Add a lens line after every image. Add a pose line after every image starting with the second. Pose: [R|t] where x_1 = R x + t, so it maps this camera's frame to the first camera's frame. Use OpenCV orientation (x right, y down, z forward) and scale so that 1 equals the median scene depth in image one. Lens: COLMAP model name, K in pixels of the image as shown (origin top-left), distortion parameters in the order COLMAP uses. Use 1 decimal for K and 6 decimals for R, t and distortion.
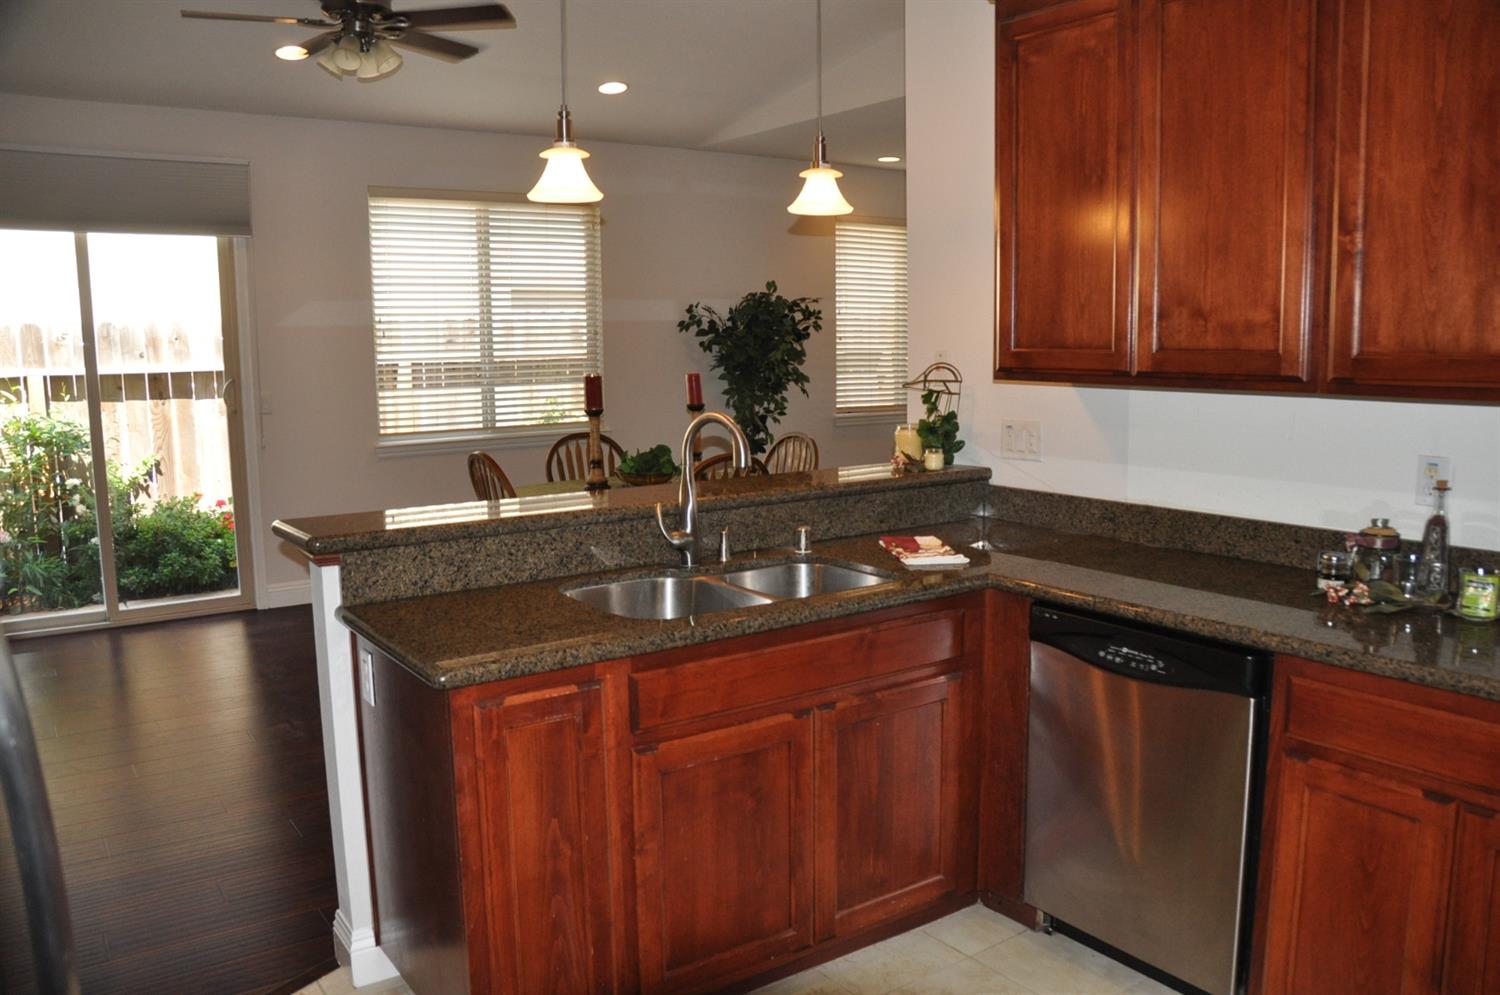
lens RADIAL K [[1152.1, 0, 764.3], [0, 1152.1, 509.2], [0, 0, 1]] dist [-0.163285, 0.114070]
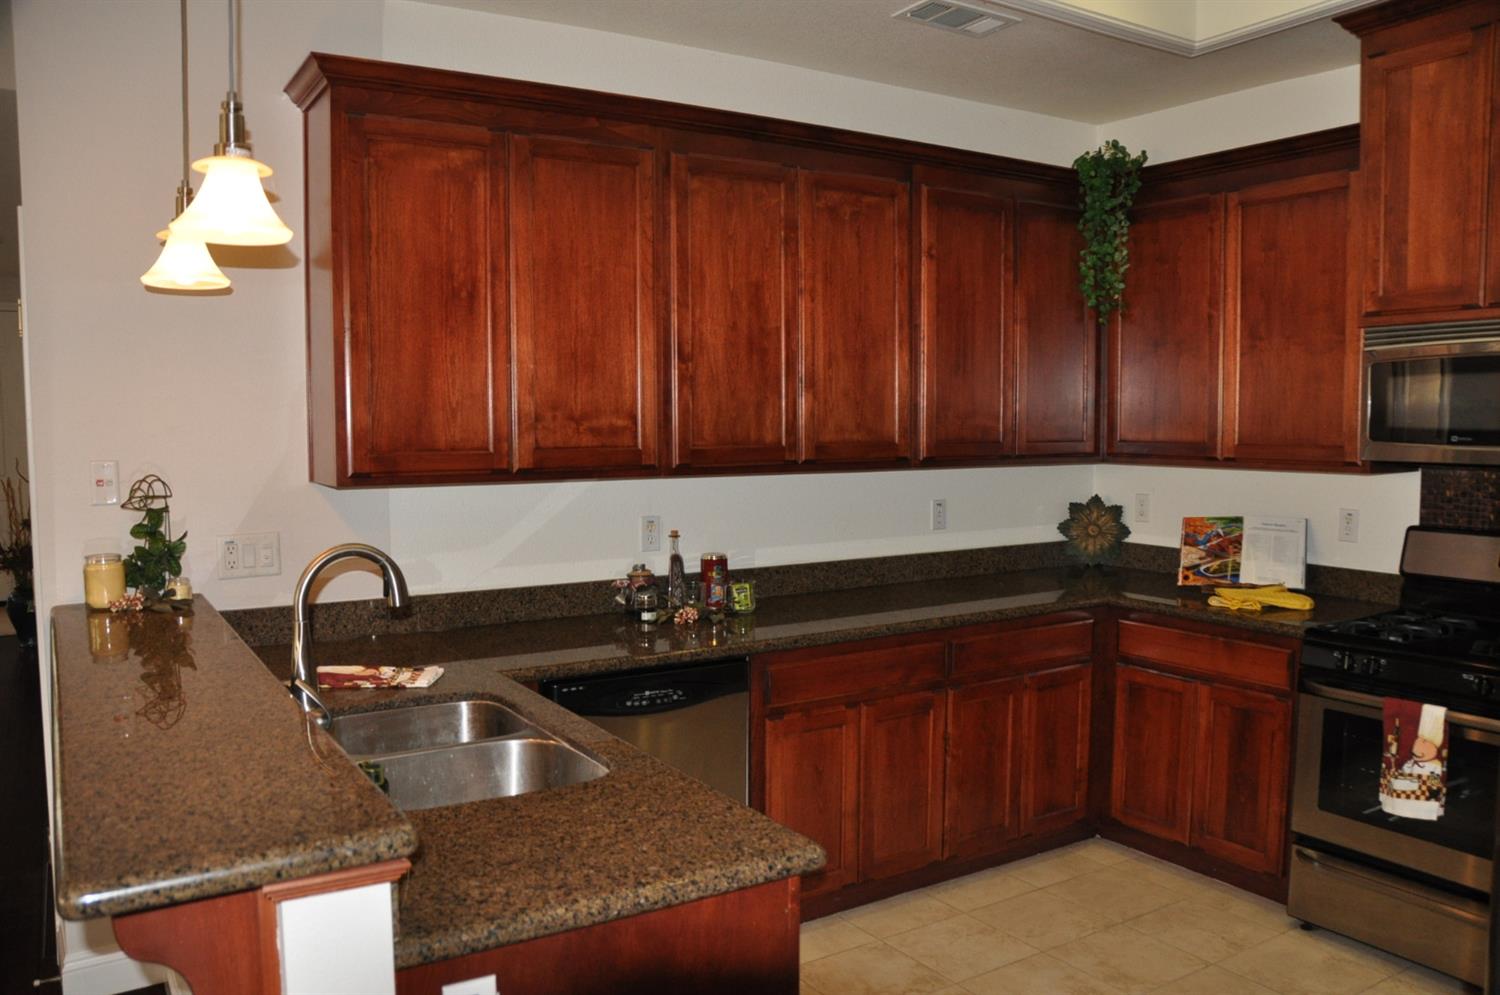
lens RADIAL K [[1152.1, 0, 763.2], [0, 1152.1, 513.7], [0, 0, 1]] dist [-0.163285, 0.114070]
pose [[0.057996, -0.073109, 0.995636, -0.866093], [0.147930, 0.986934, 0.063853, -0.123511], [-0.987296, 0.143582, 0.068054, 0.743298]]
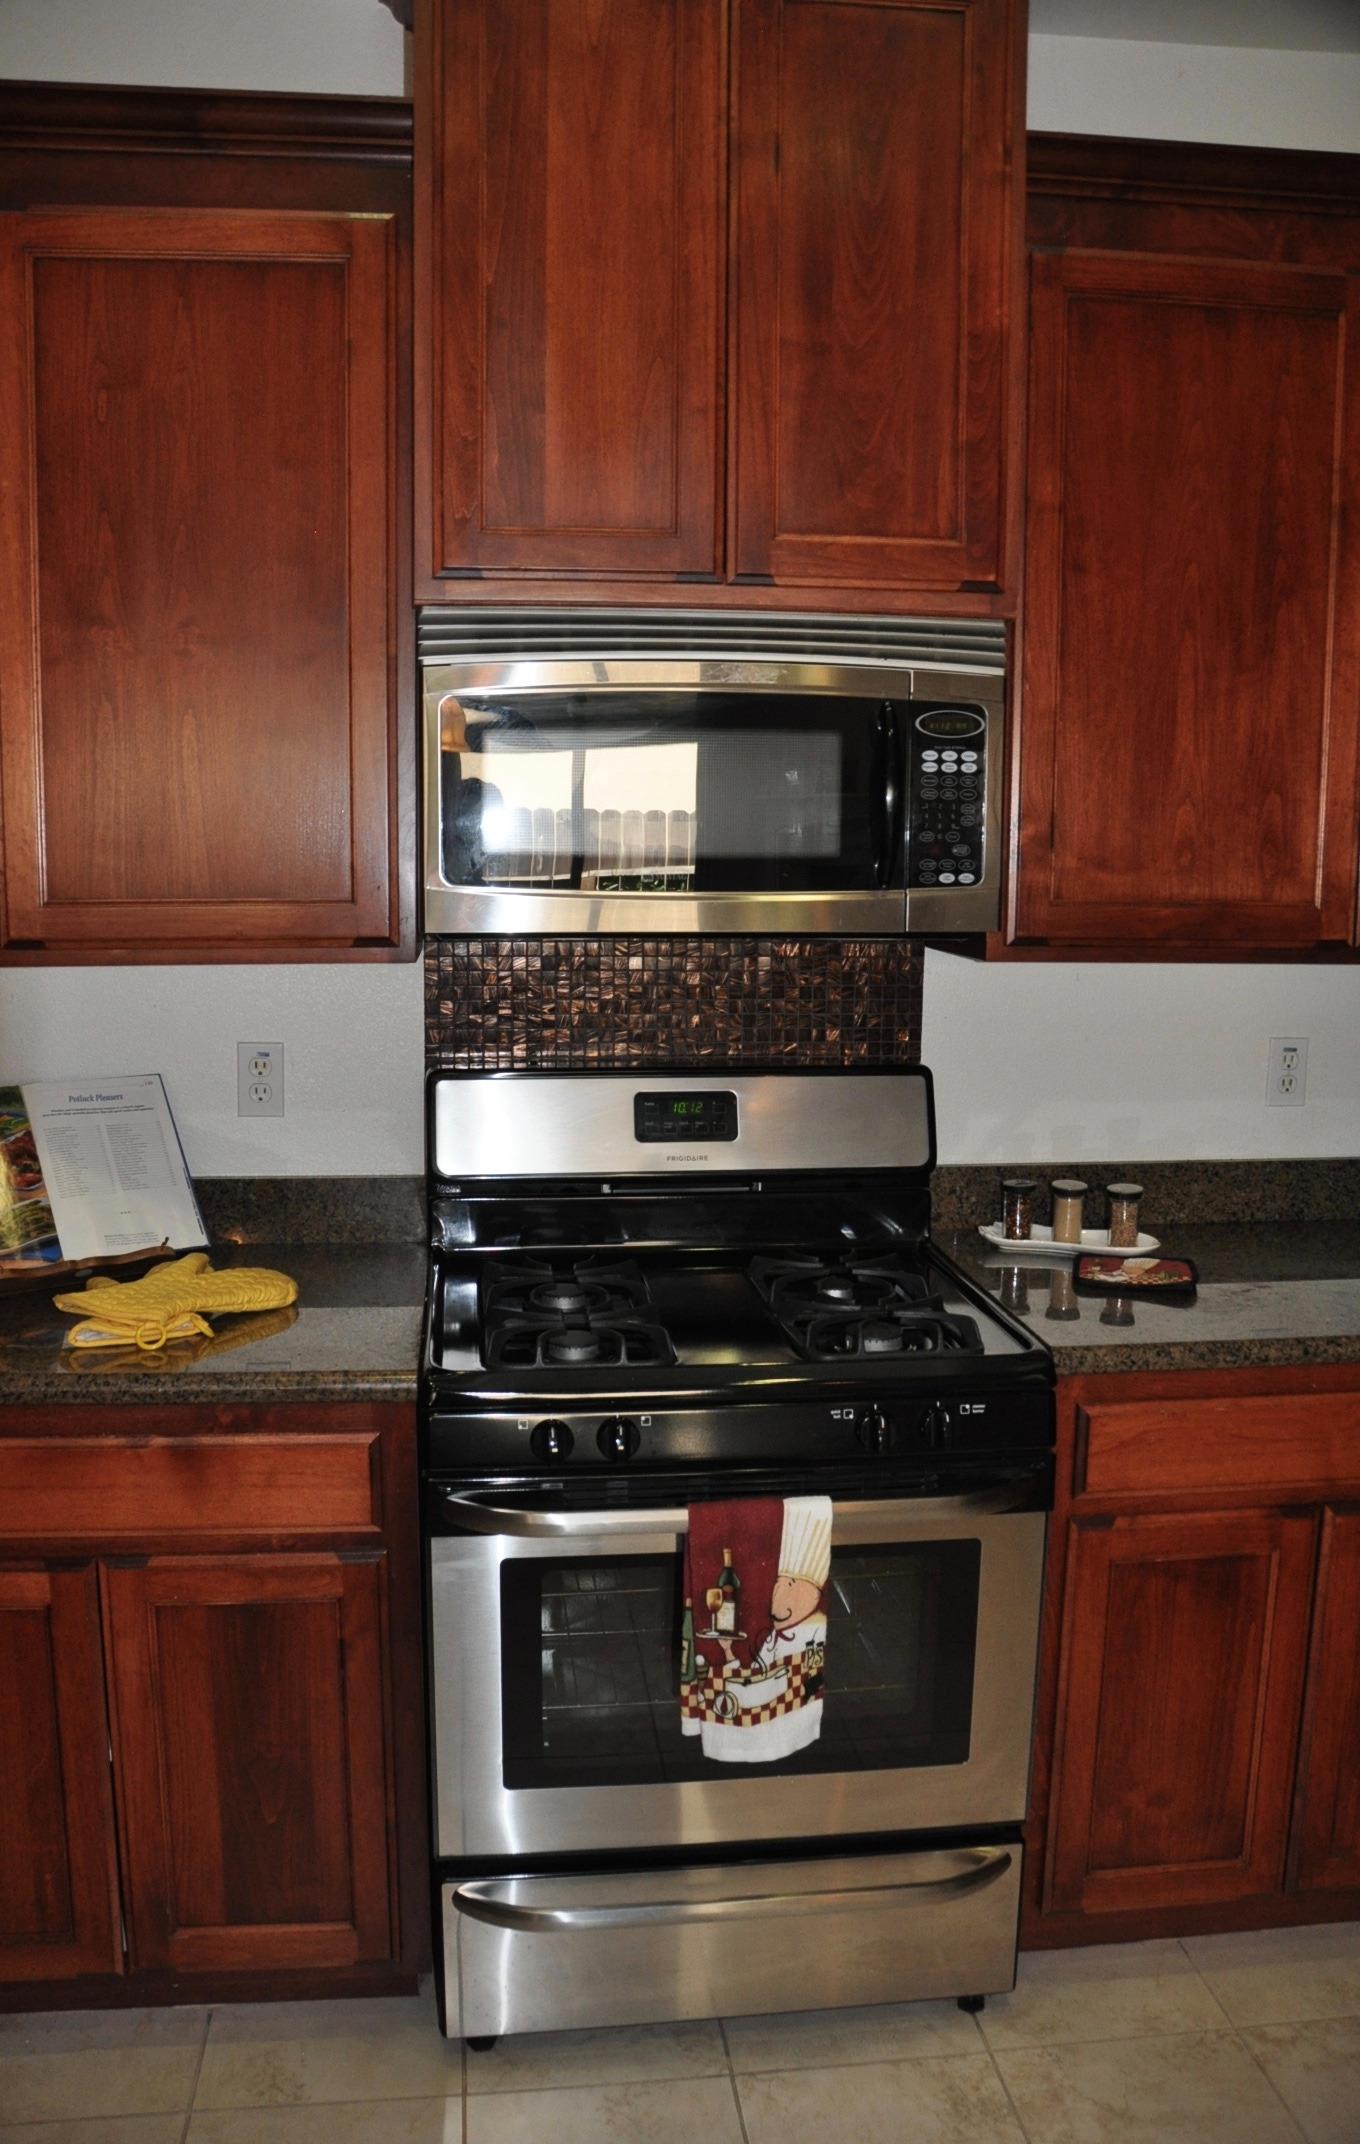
lens RADIAL K [[1675.1, 0, 655.5], [0, 1675.1, 1096.9], [0, 0, 1]] dist [-0.125645, 0.035810]
pose [[-0.868154, -0.072796, 0.490927, 0.022241], [0.073736, 0.959286, 0.272640, -0.135462], [-0.490787, 0.272892, -0.827441, 0.767433]]
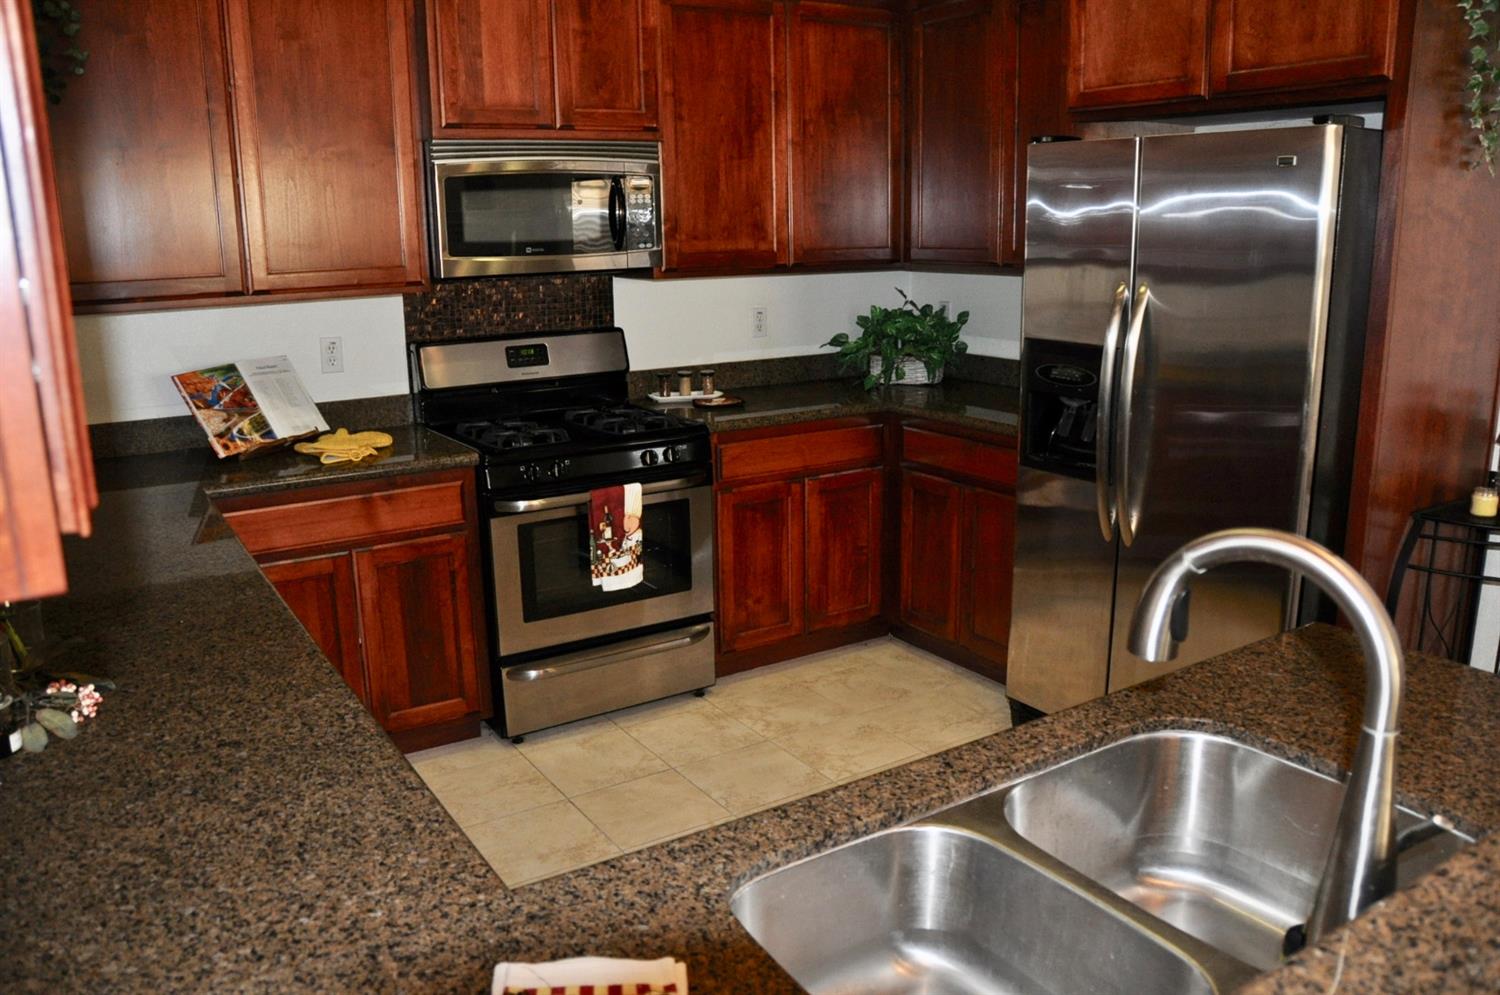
lens RADIAL K [[1152.1, 0, 747.5], [0, 1152.1, 502.8], [0, 0, 1]] dist [-0.163285, 0.114070]
pose [[-0.997287, 0.009683, 0.072975, 0.084352], [0.036357, 0.926763, 0.373884, -0.237847], [-0.064010, 0.375522, -0.924600, 1.439095]]
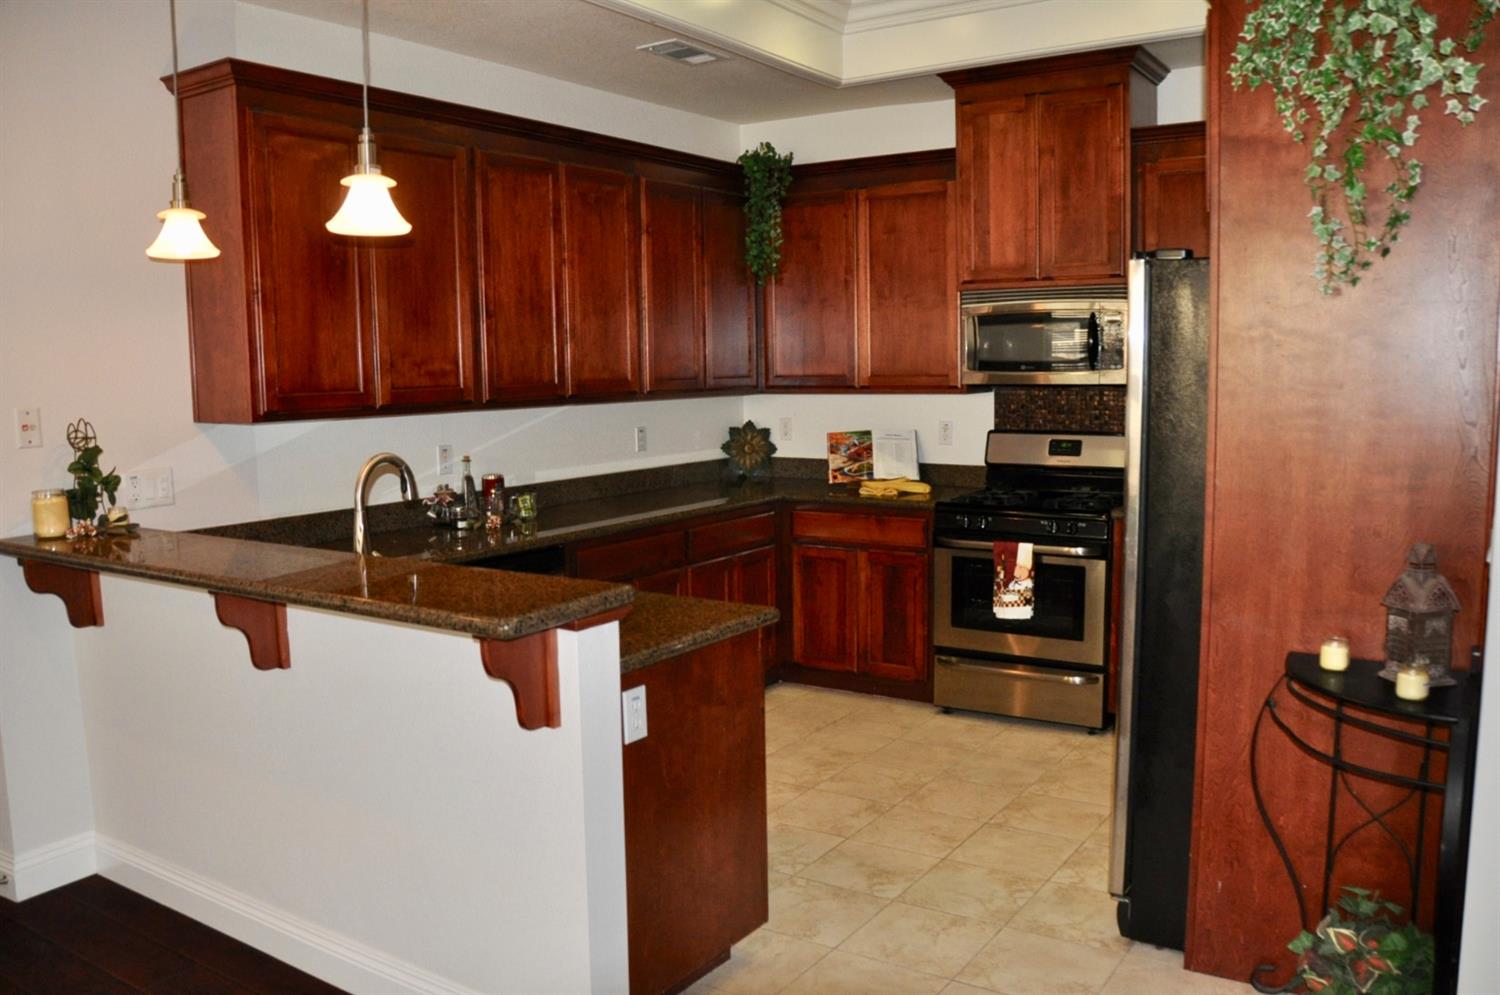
lens RADIAL K [[1152.1, 0, 759.4], [0, 1152.1, 512.4], [0, 0, 1]] dist [-0.163285, 0.114070]
pose [[-0.352648, -0.103723, 0.929990, -1.234784], [0.156286, 0.973350, 0.167822, -0.166771], [-0.922613, 0.204526, -0.327039, 1.137174]]
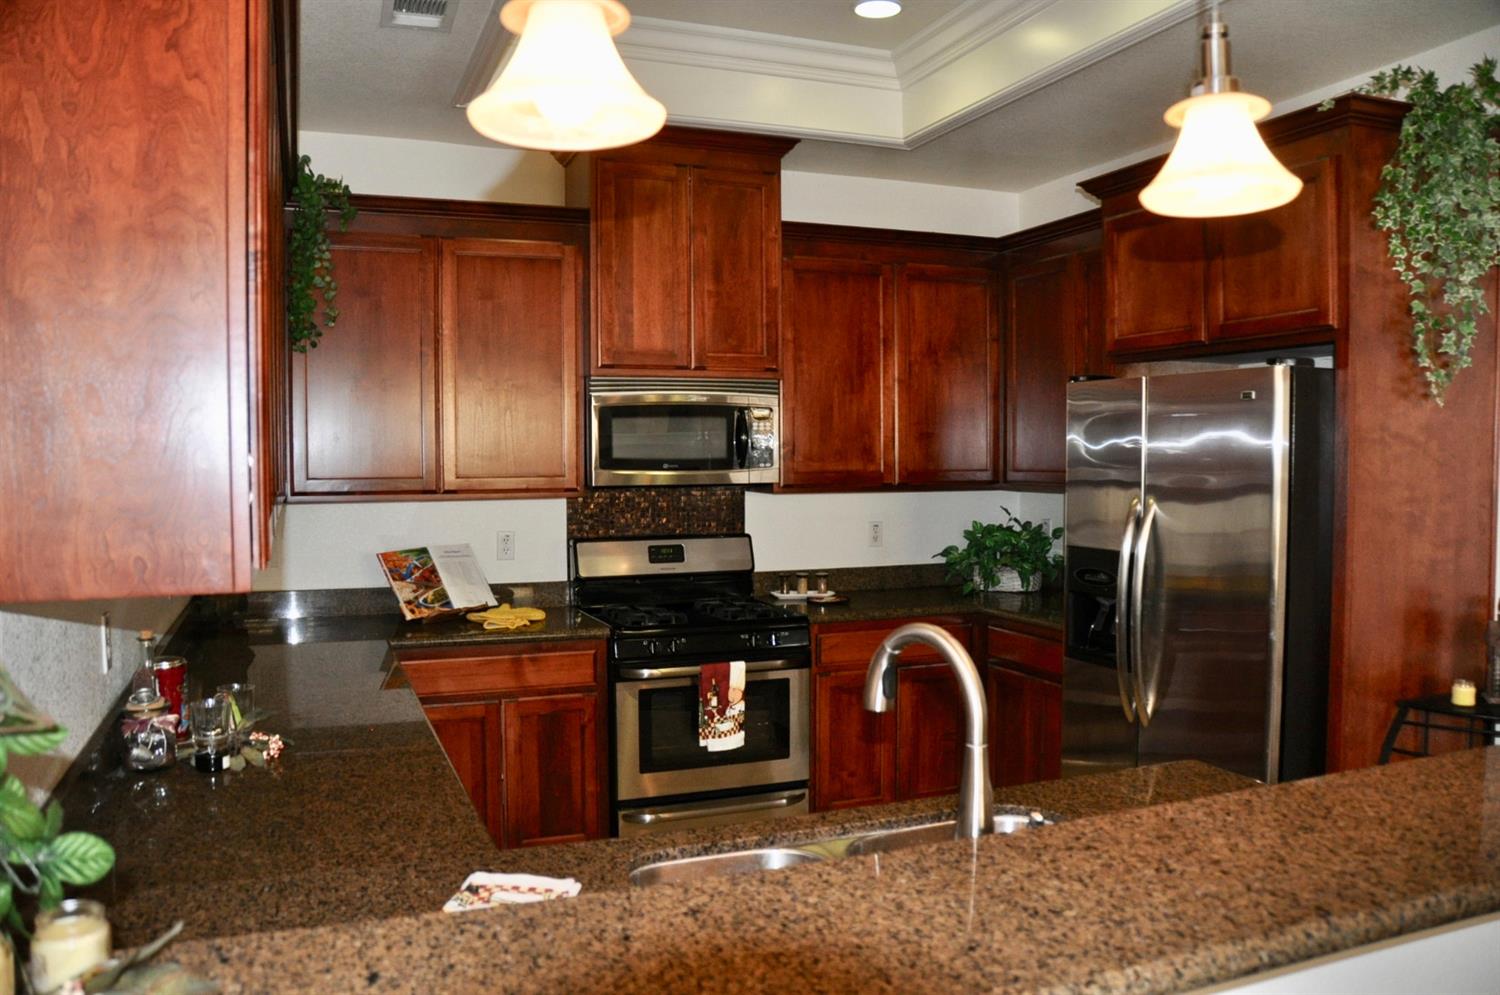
lens RADIAL K [[1152.1, 0, 759.2], [0, 1152.1, 509.2], [0, 0, 1]] dist [-0.163285, 0.114070]
pose [[-0.968910, 0.002460, 0.247400, -0.116195], [0.049900, 0.981345, 0.185668, -0.263931], [-0.242328, 0.192241, -0.950958, 1.675244]]
